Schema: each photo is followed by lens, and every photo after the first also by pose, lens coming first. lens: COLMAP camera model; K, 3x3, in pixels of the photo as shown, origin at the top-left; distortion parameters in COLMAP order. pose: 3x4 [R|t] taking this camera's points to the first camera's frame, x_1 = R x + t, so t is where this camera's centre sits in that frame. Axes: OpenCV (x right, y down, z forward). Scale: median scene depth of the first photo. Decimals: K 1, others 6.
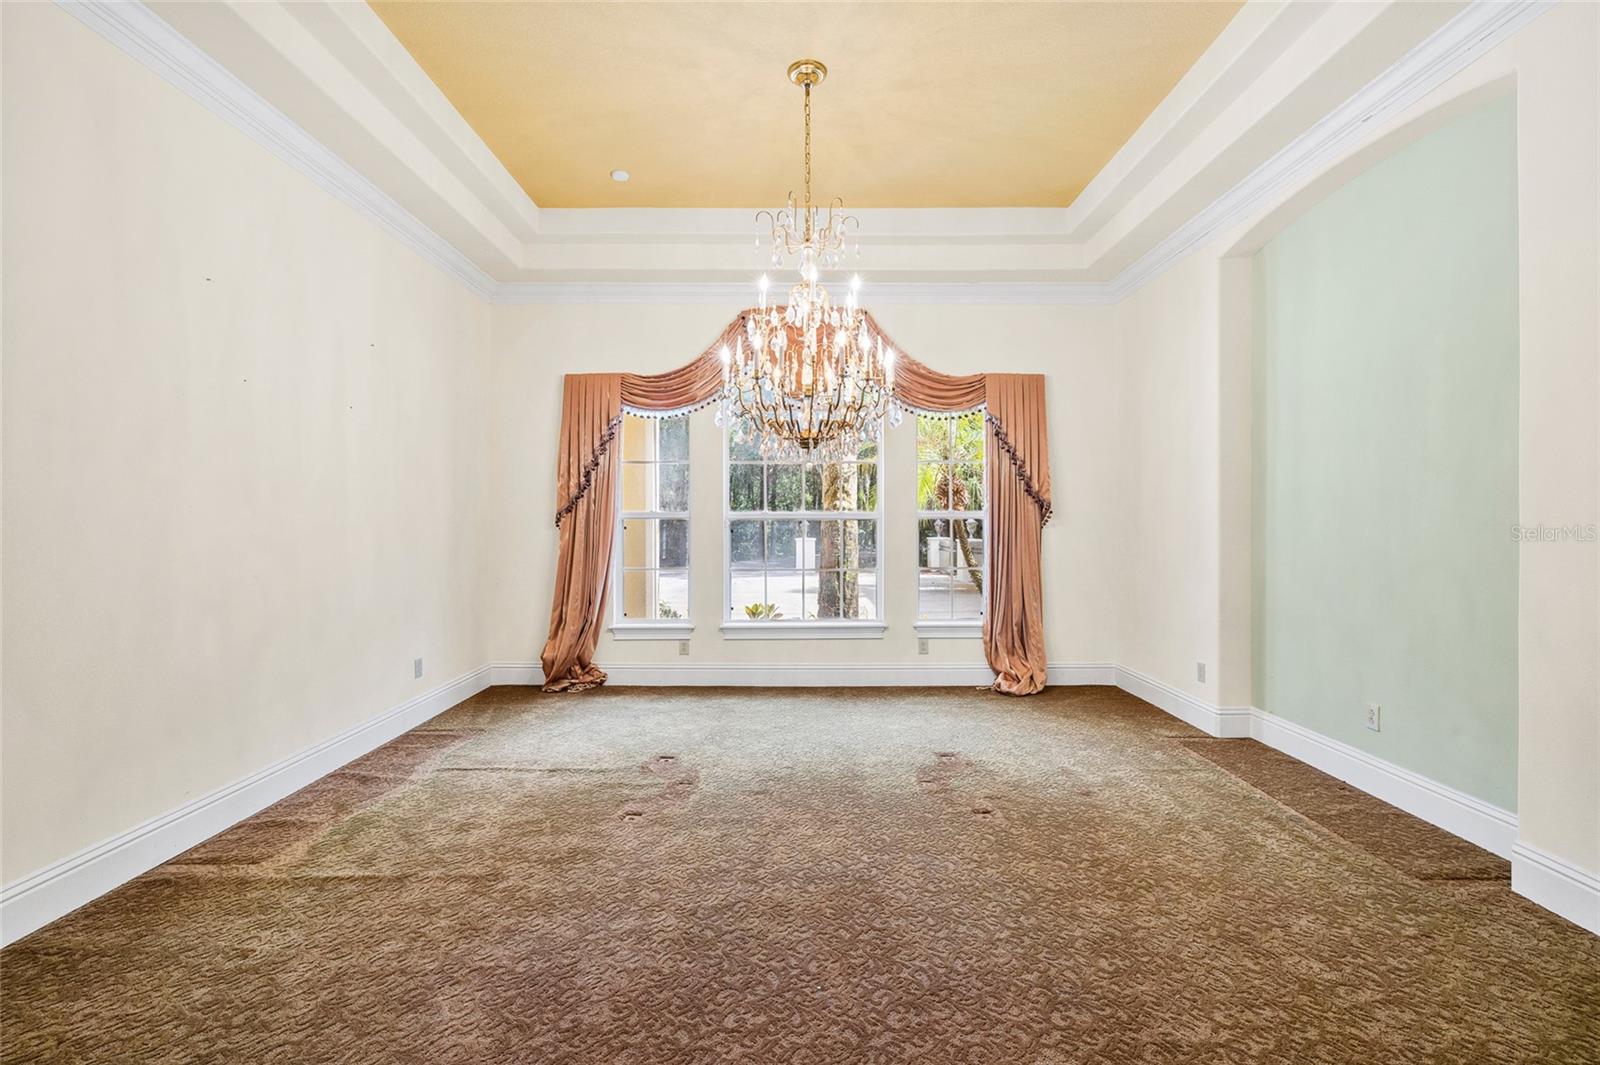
lens RADIAL K [[711.7, 0, 799.3], [0, 711.7, 525.5], [0, 0, 1]] dist [-0.010290, 0.002750]
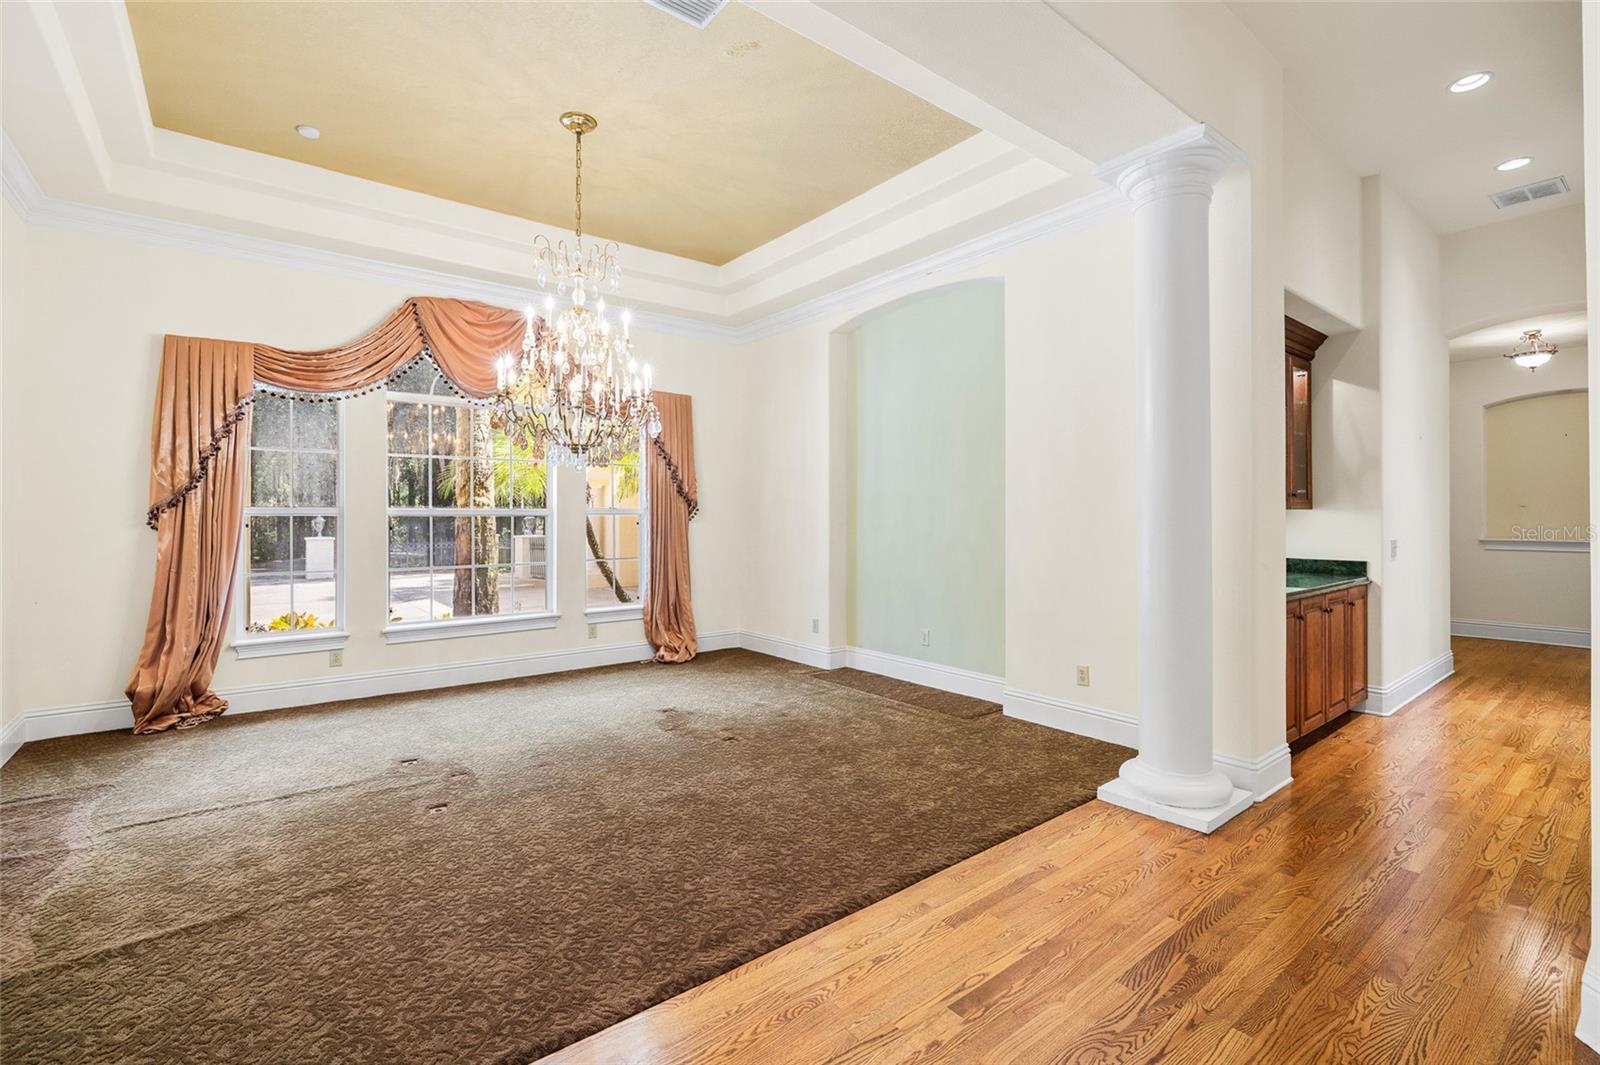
lens RADIAL K [[711.7, 0, 803.7], [0, 711.7, 519.7], [0, 0, 1]] dist [-0.010290, 0.002750]
pose [[0.787314, -0.003006, 0.616544, -0.278453], [0.004131, 0.999991, -0.000400, -0.000819], [-0.616538, 0.002862, 0.787320, -0.077059]]
